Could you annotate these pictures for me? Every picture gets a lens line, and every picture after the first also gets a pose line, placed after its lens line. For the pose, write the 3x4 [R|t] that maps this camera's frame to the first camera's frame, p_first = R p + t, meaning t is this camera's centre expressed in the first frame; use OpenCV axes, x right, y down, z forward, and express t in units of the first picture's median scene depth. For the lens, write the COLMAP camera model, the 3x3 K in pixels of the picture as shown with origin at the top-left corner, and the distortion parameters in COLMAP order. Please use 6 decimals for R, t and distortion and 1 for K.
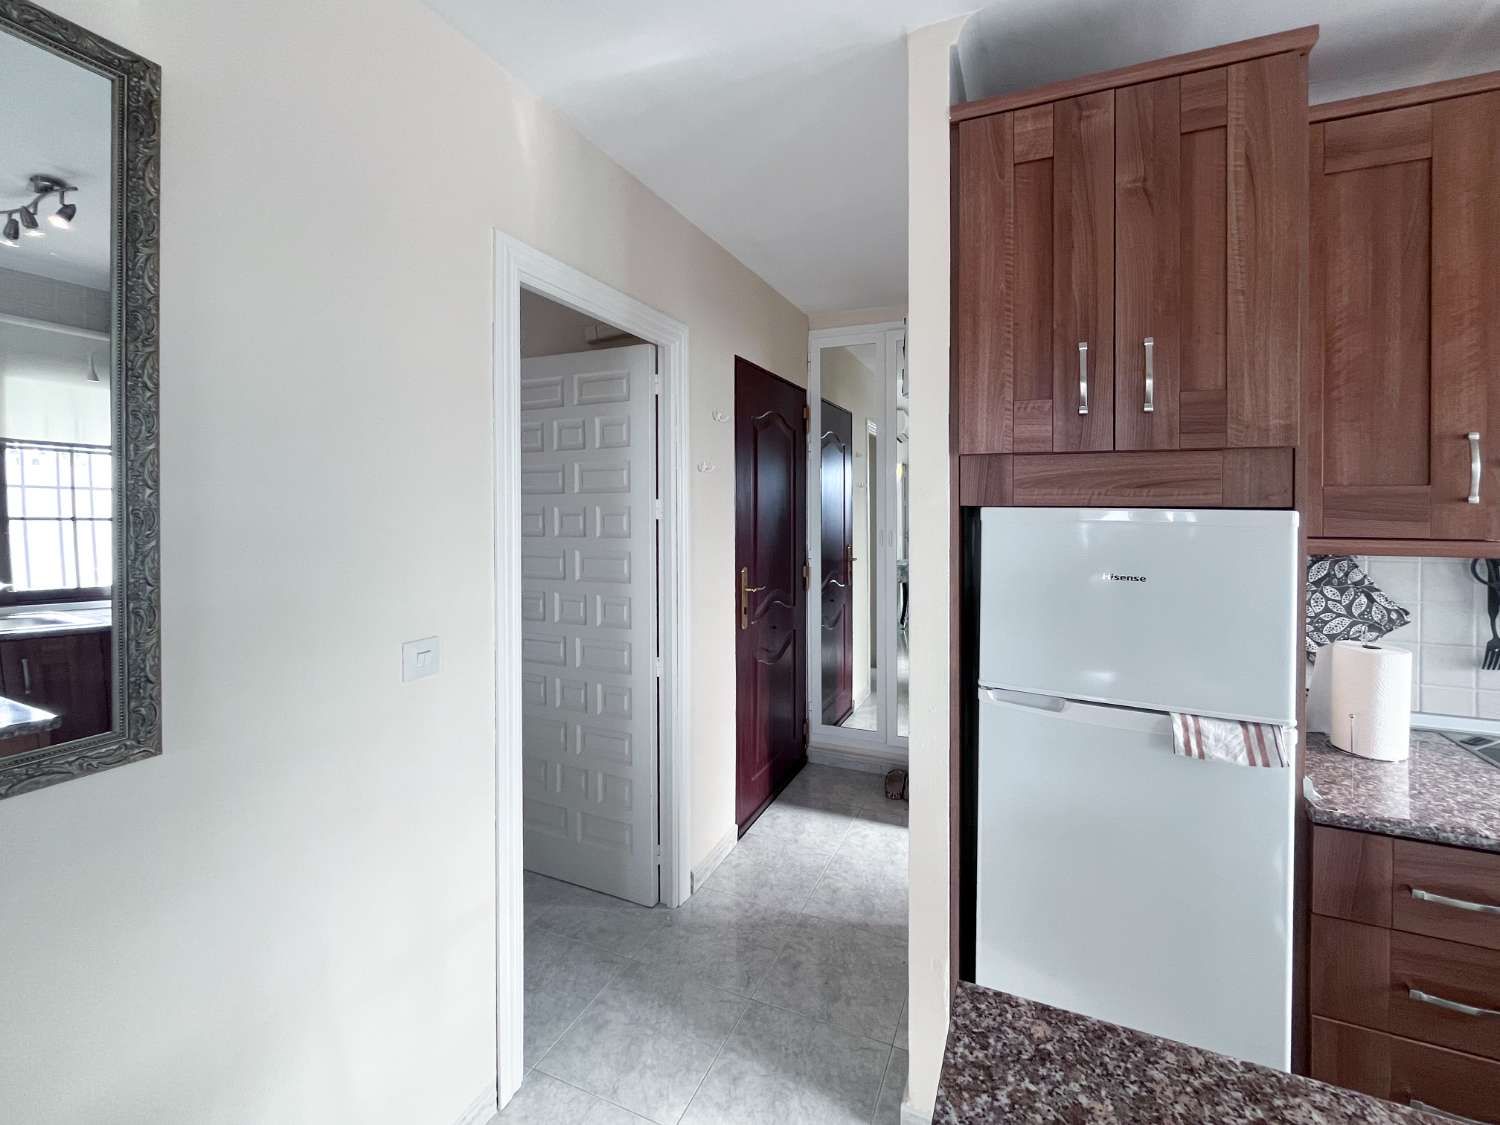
lens RADIAL K [[649.4, 0, 795.6], [0, 649.4, 512.7], [0, 0, 1]] dist [-0.001141, 0.000009]
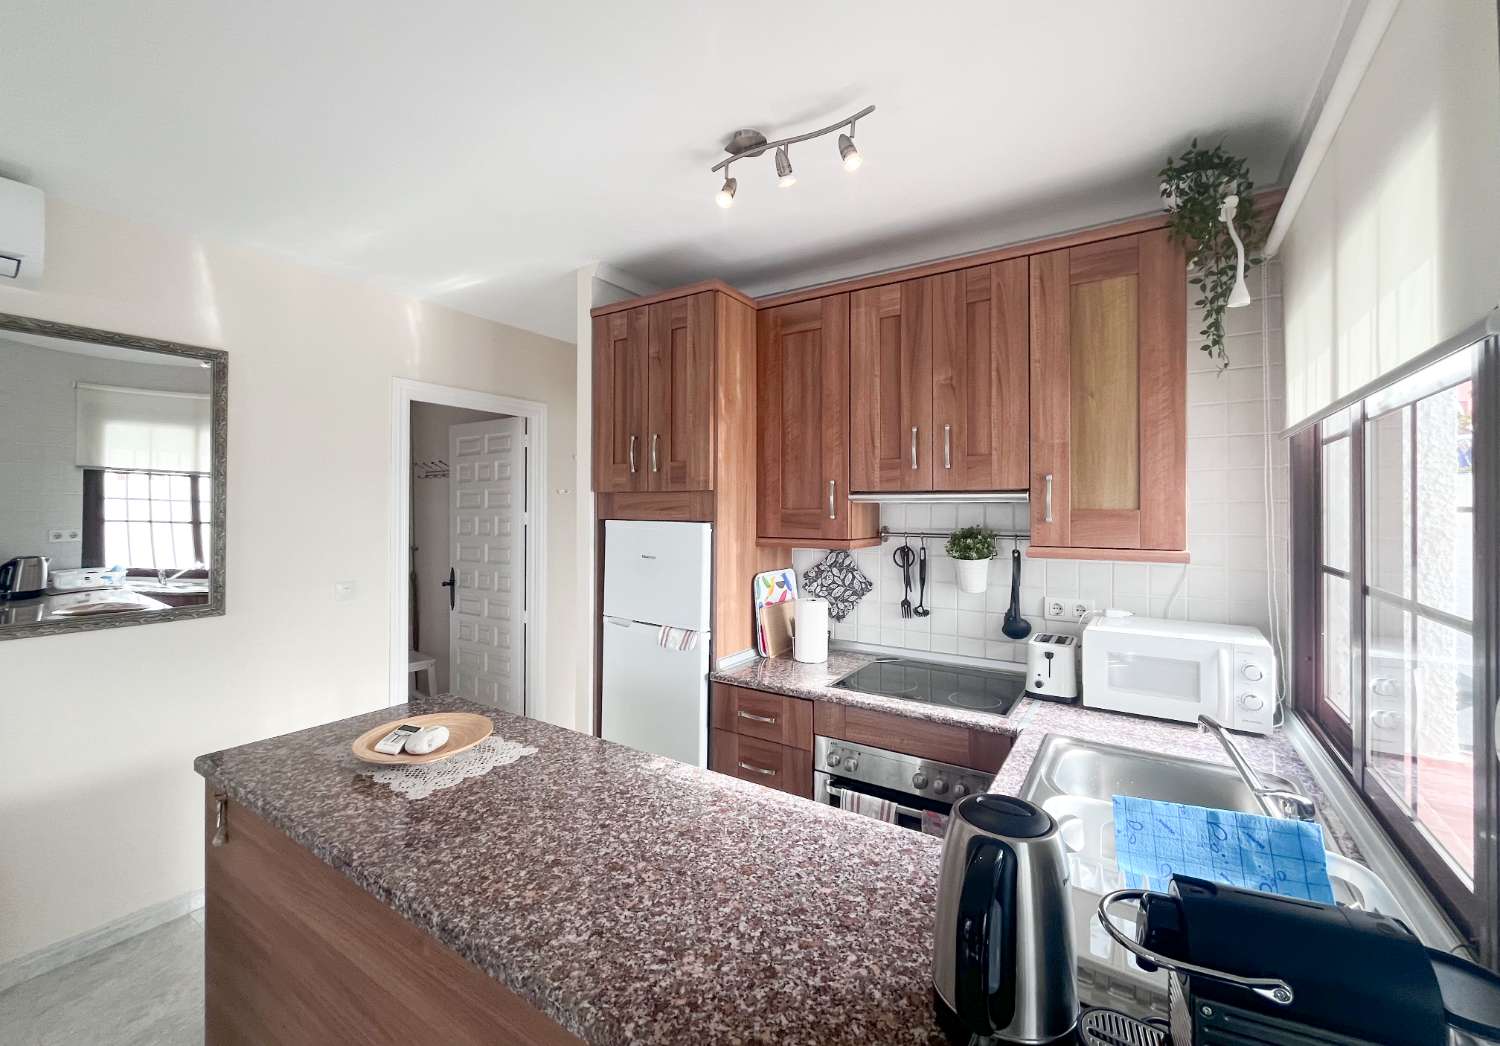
lens RADIAL K [[629.6, 0, 740.8], [0, 629.6, 509.2], [0, 0, 1]] dist [-0.003294, -0.000192]
pose [[0.980328, 0.000663, -0.197373, 1.048110], [-0.003054, 0.999926, -0.011810, -0.019398], [0.197350, 0.012181, 0.980257, -0.723646]]
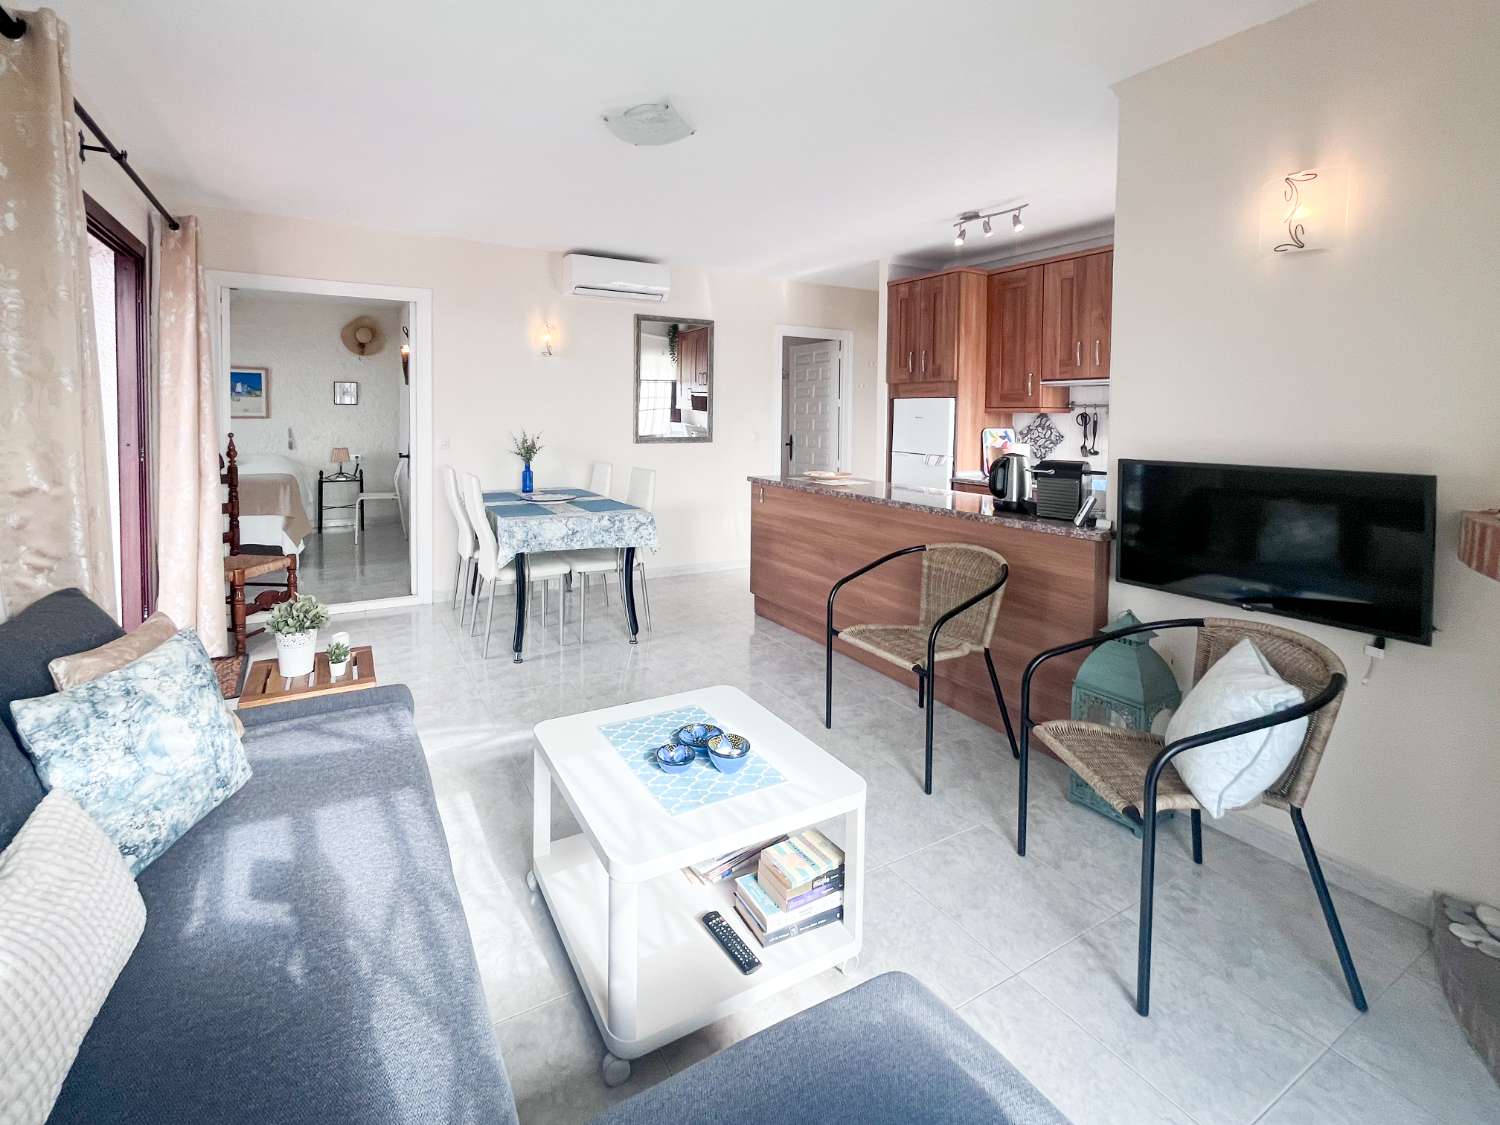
lens RADIAL K [[649.4, 0, 670.1], [0, 649.4, 427.5], [0, 0, 1]] dist [-0.001141, 0.000009]
pose [[0.756174, 0.020561, -0.654048, 1.655556], [-0.017911, 0.999782, 0.010723, 0.129449], [0.654126, 0.003606, 0.756377, -2.381689]]
